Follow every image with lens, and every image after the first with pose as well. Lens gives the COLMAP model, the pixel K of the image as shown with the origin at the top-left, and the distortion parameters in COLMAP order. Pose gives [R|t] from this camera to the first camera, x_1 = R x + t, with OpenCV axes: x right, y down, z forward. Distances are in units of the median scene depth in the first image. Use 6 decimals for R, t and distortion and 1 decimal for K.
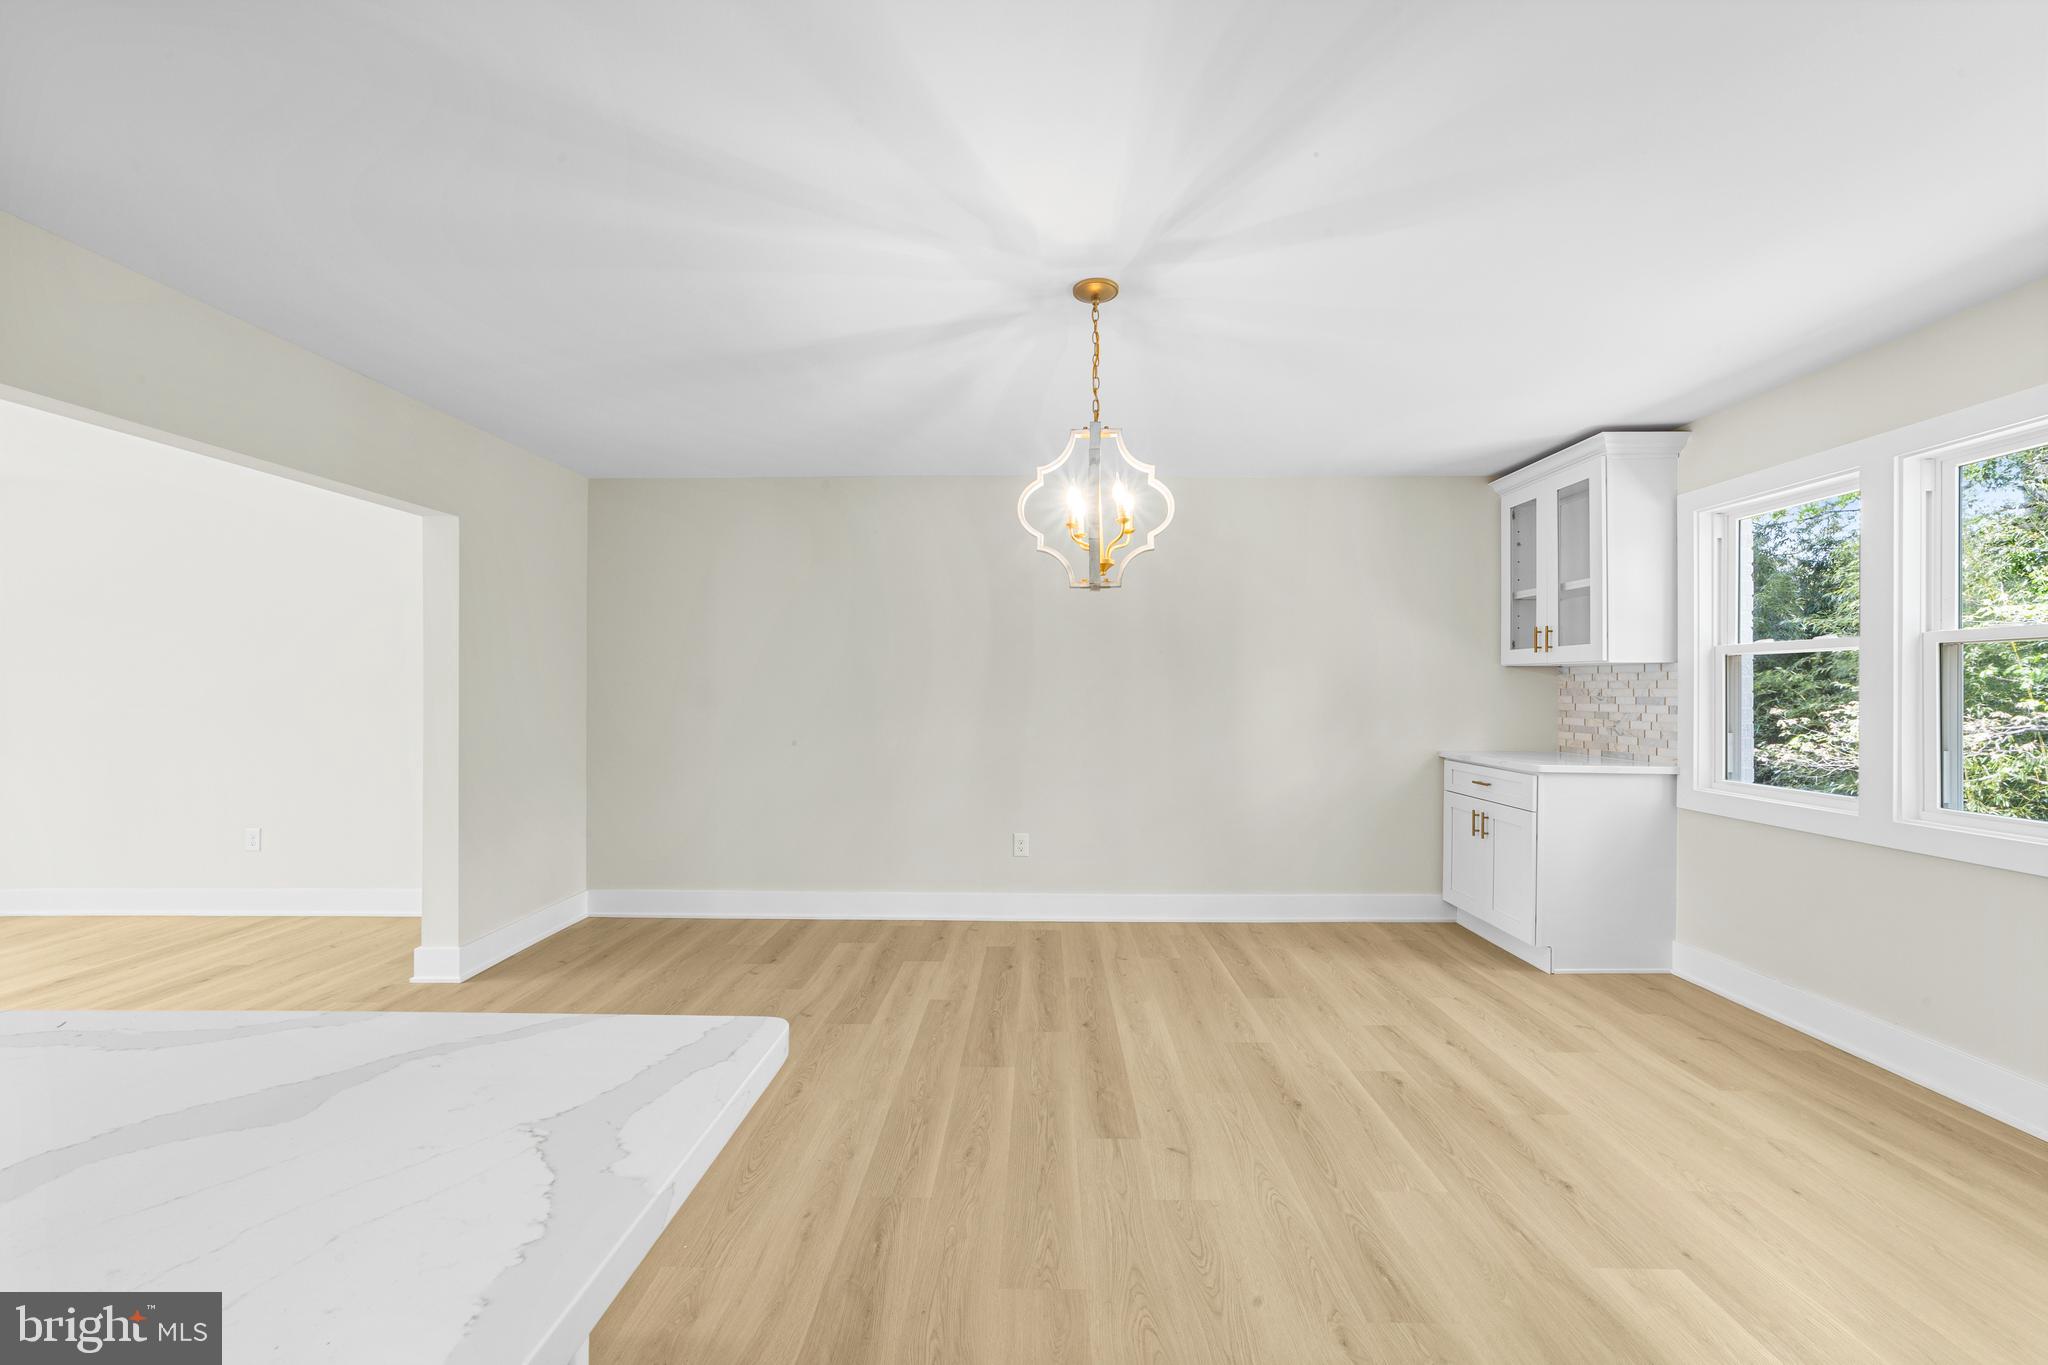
lens RADIAL K [[794.7, 0, 1030.9], [0, 794.7, 682.1], [0, 0, 1]] dist [-0.018826, 0.008262]
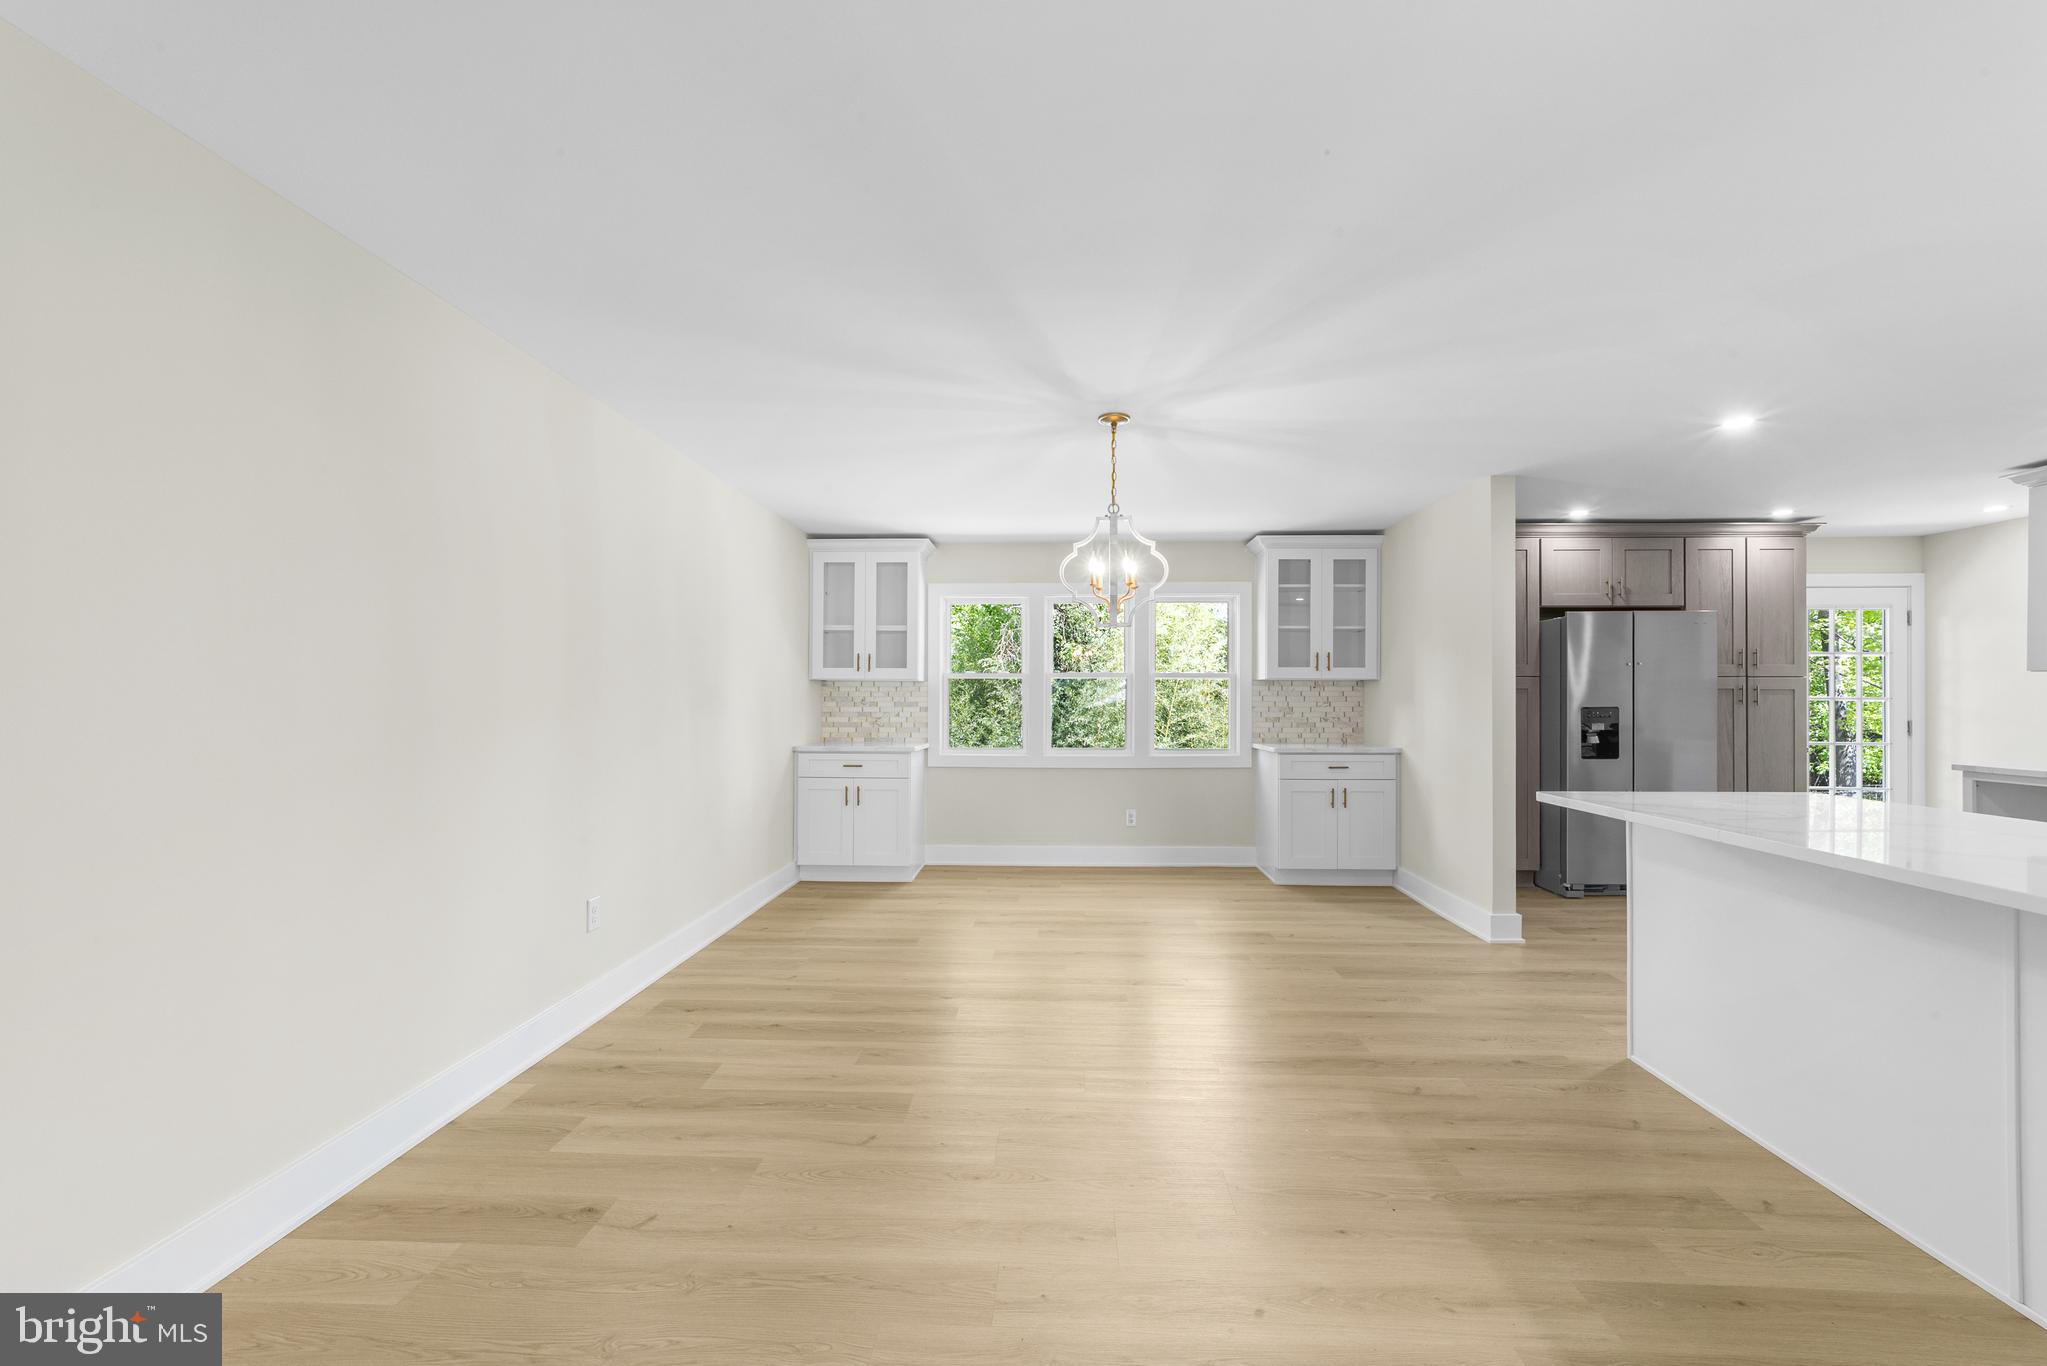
lens RADIAL K [[794.3, 0, 1031.9], [0, 794.3, 699.2], [0, 0, 1]] dist [-0.018826, 0.008262]
pose [[0.024207, -0.004320, 0.999698, -0.849285], [-0.009070, 0.999949, 0.004541, 0.003555], [-0.999666, -0.009178, 0.024166, 0.697116]]
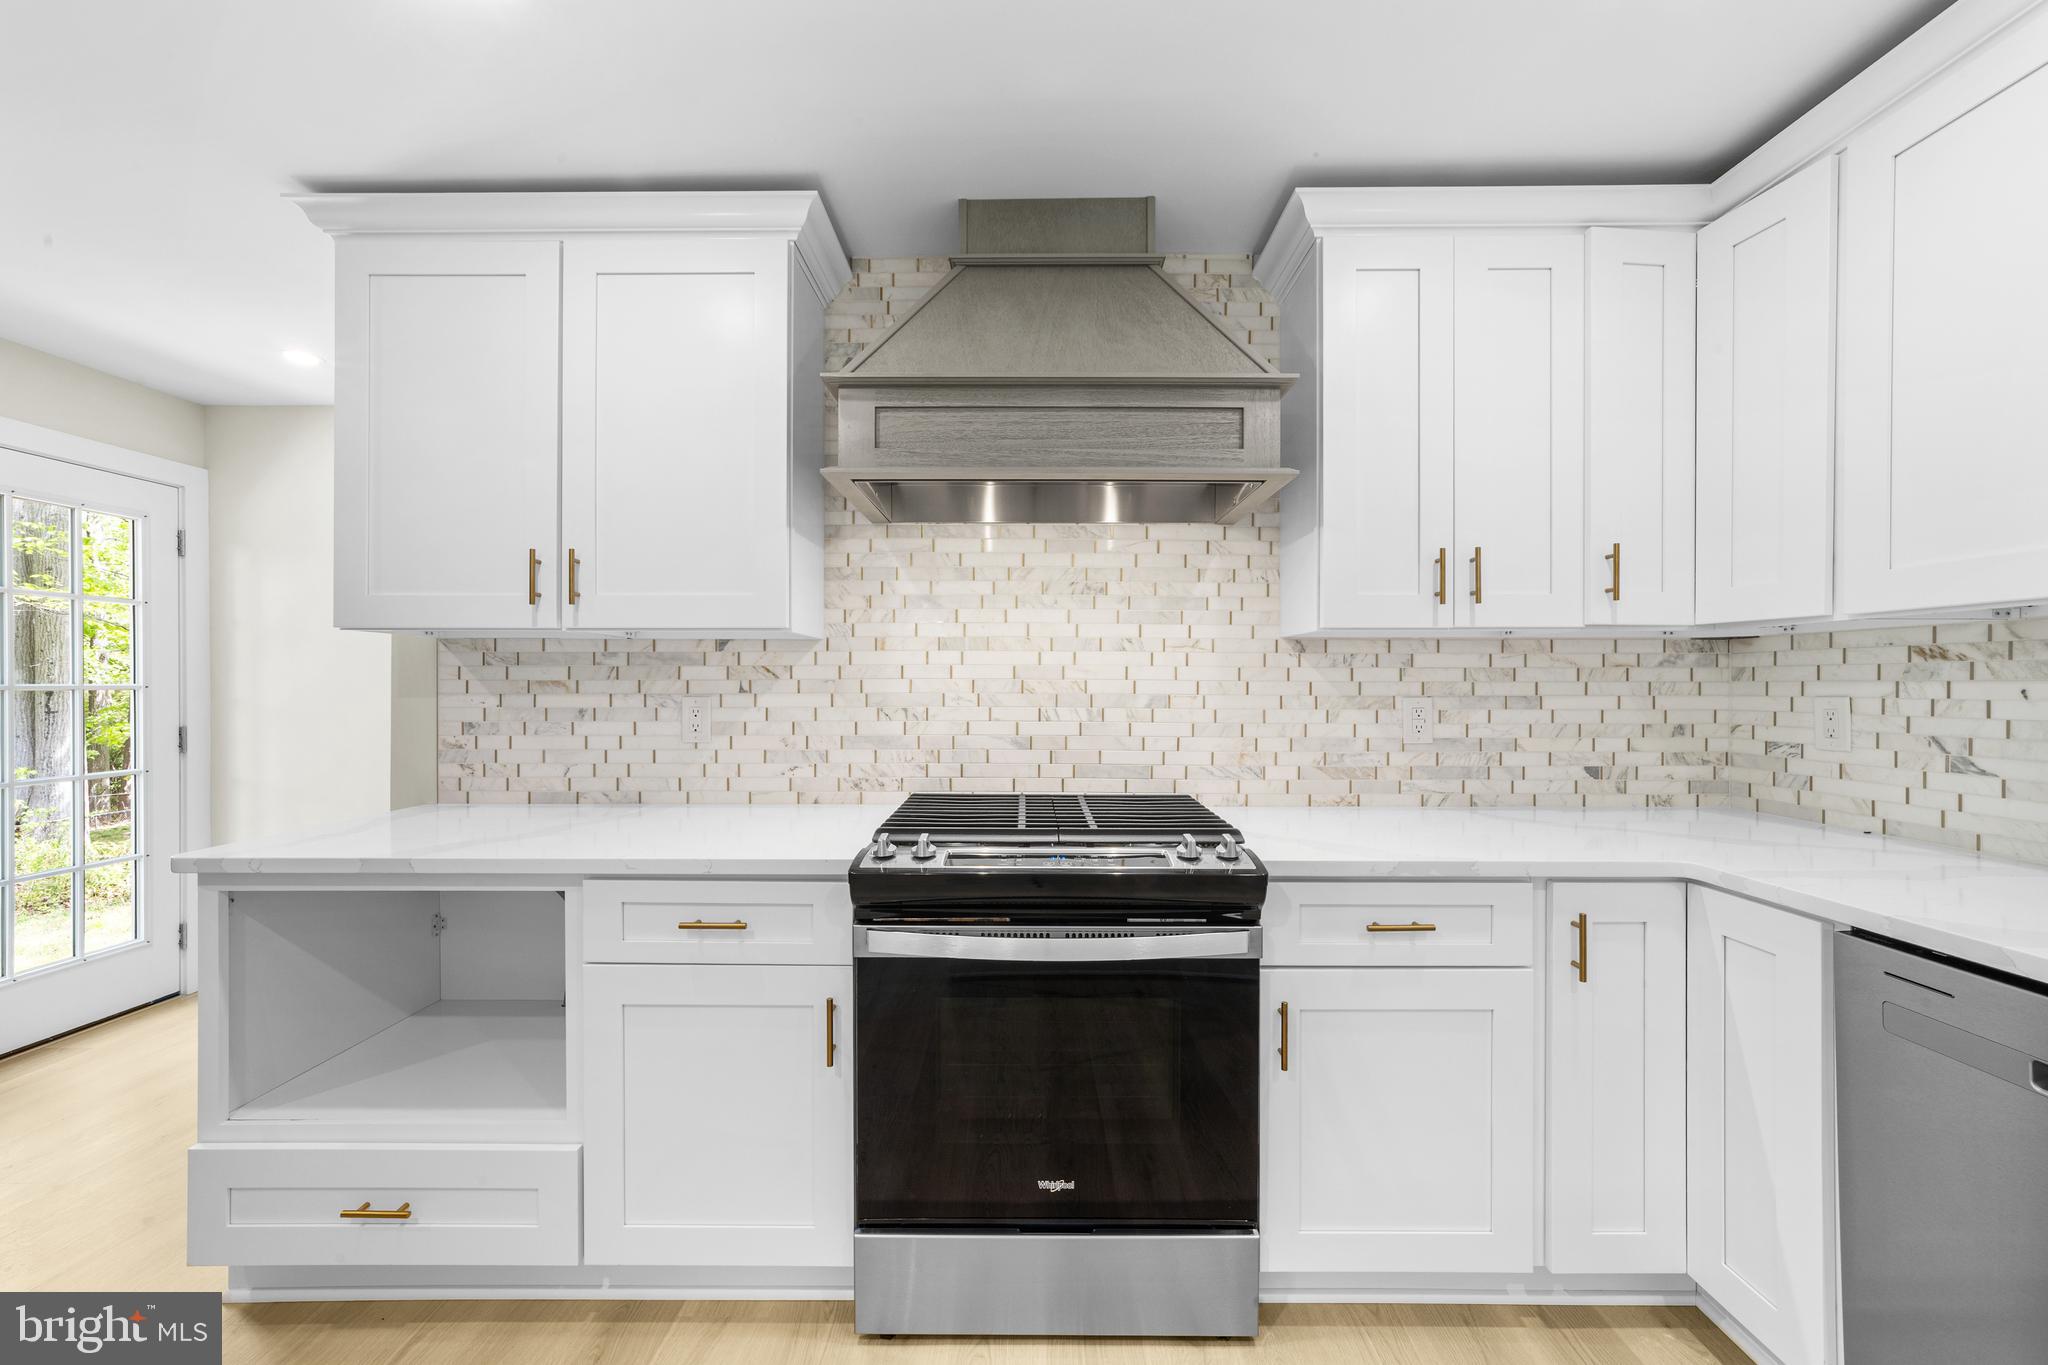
lens RADIAL K [[794.7, 0, 1034.8], [0, 794.7, 682.0], [0, 0, 1]] dist [-0.018826, 0.008262]
pose [[-0.999939, -0.000999, -0.011024, -0.176954], [-0.000886, 0.999947, -0.010248, -0.002310], [0.011034, -0.010237, -0.999887, -0.137479]]
